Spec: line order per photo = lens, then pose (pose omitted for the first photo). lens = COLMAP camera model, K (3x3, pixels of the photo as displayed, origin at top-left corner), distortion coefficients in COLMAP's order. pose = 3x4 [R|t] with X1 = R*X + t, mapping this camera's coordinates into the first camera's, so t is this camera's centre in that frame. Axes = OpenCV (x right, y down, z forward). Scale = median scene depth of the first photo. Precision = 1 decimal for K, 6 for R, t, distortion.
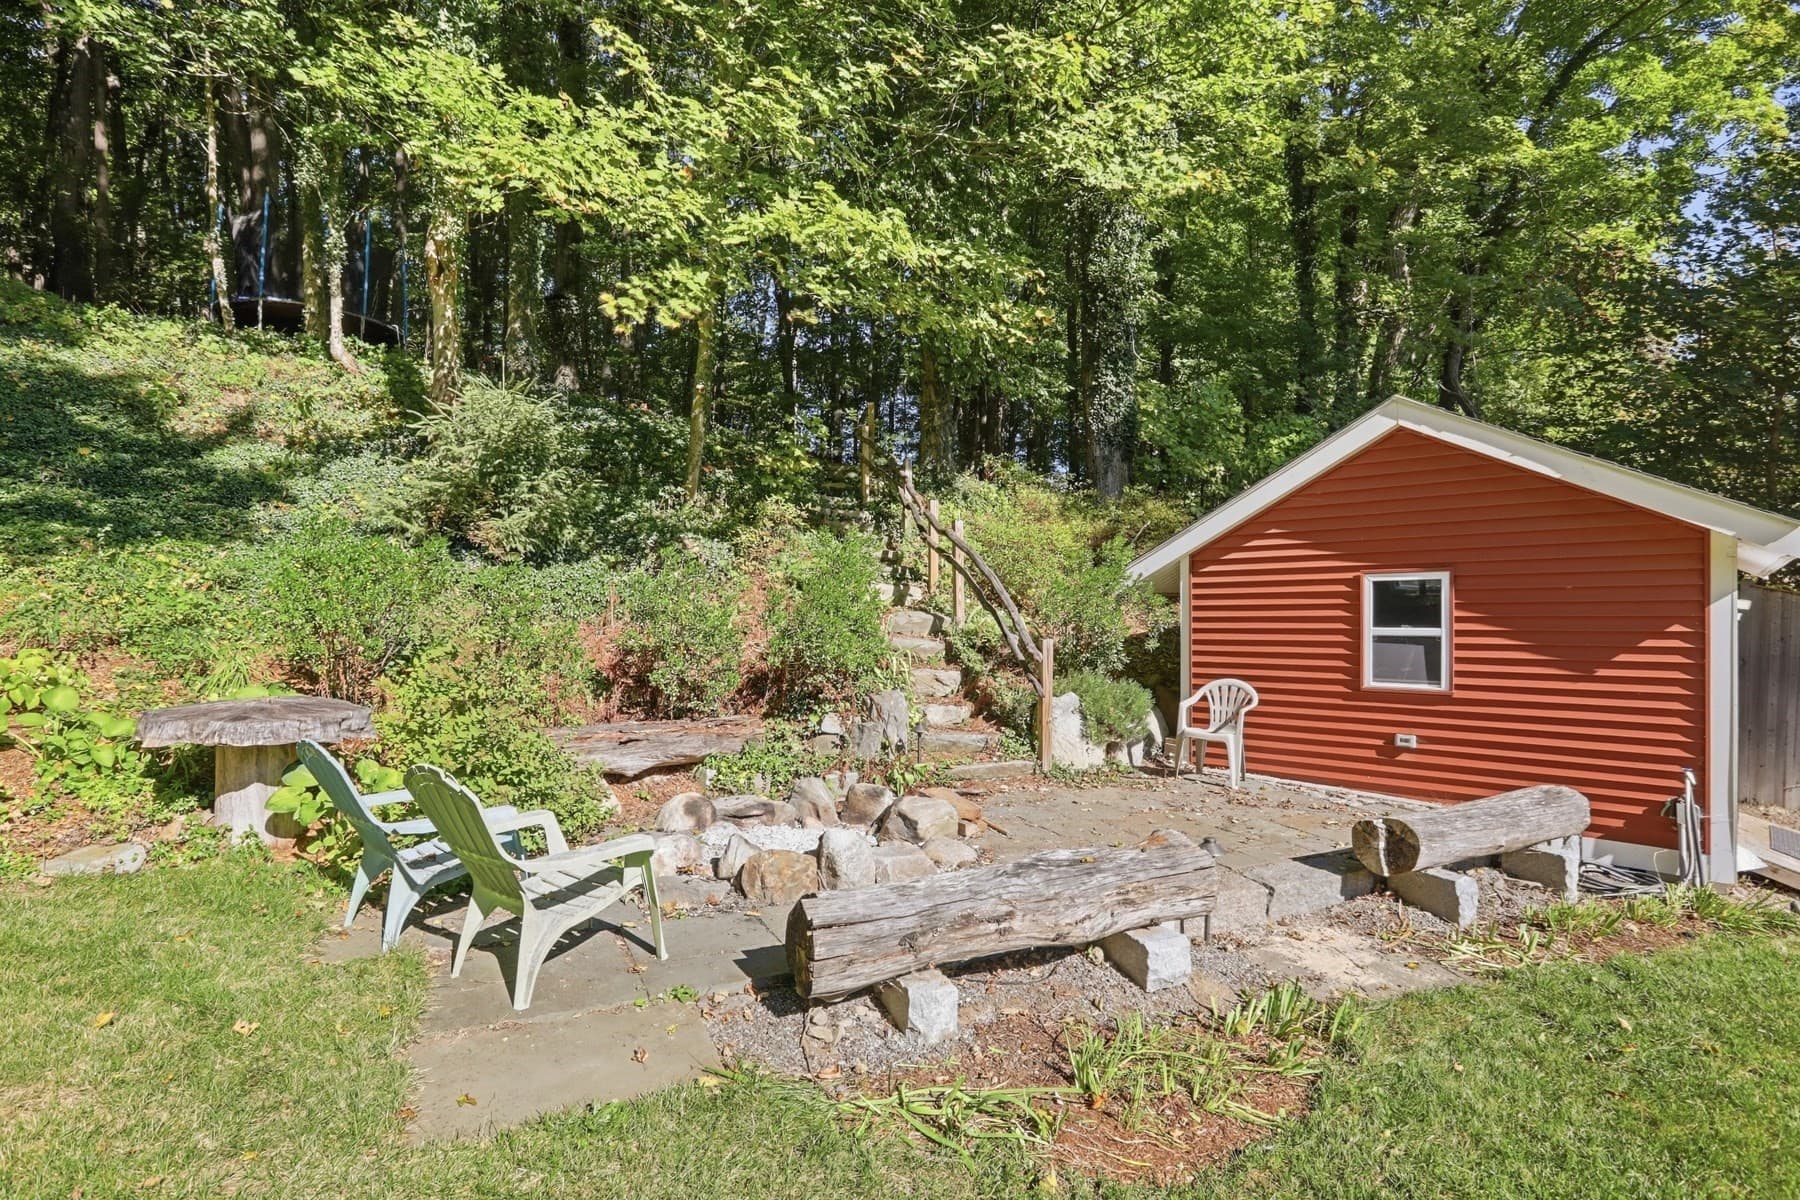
lens RADIAL K [[1005.6, 0, 900.0], [0, 1005.6, 600.0], [0, 0, 1]] dist [0.000181, -0.000080]
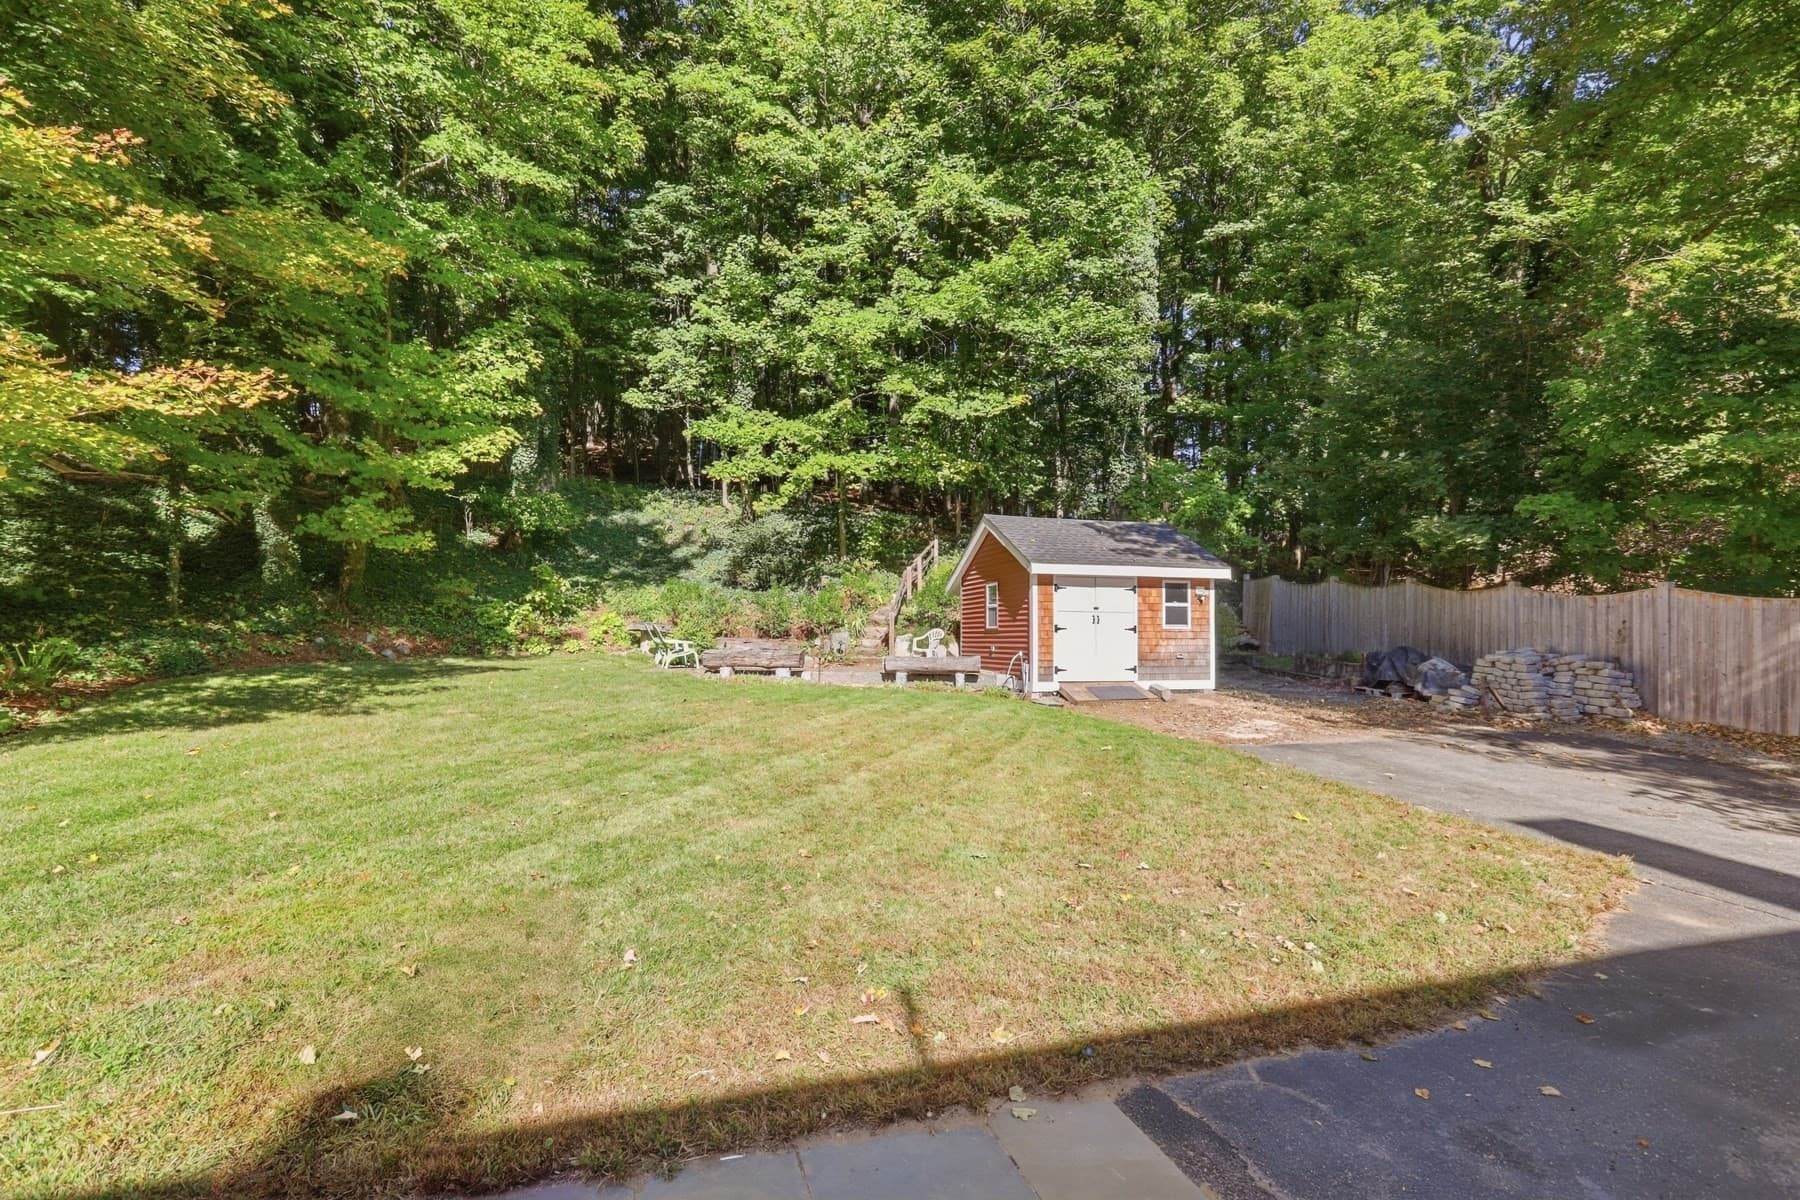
lens RADIAL K [[1005.6, 0, 900.0], [0, 1005.6, 600.0], [0, 0, 1]] dist [0.000181, -0.000080]
pose [[0.878456, -0.030834, -0.476827, 1.213589], [0.023312, 0.999493, -0.021686, 0.062917], [0.477254, 0.007934, 0.878730, -1.166278]]
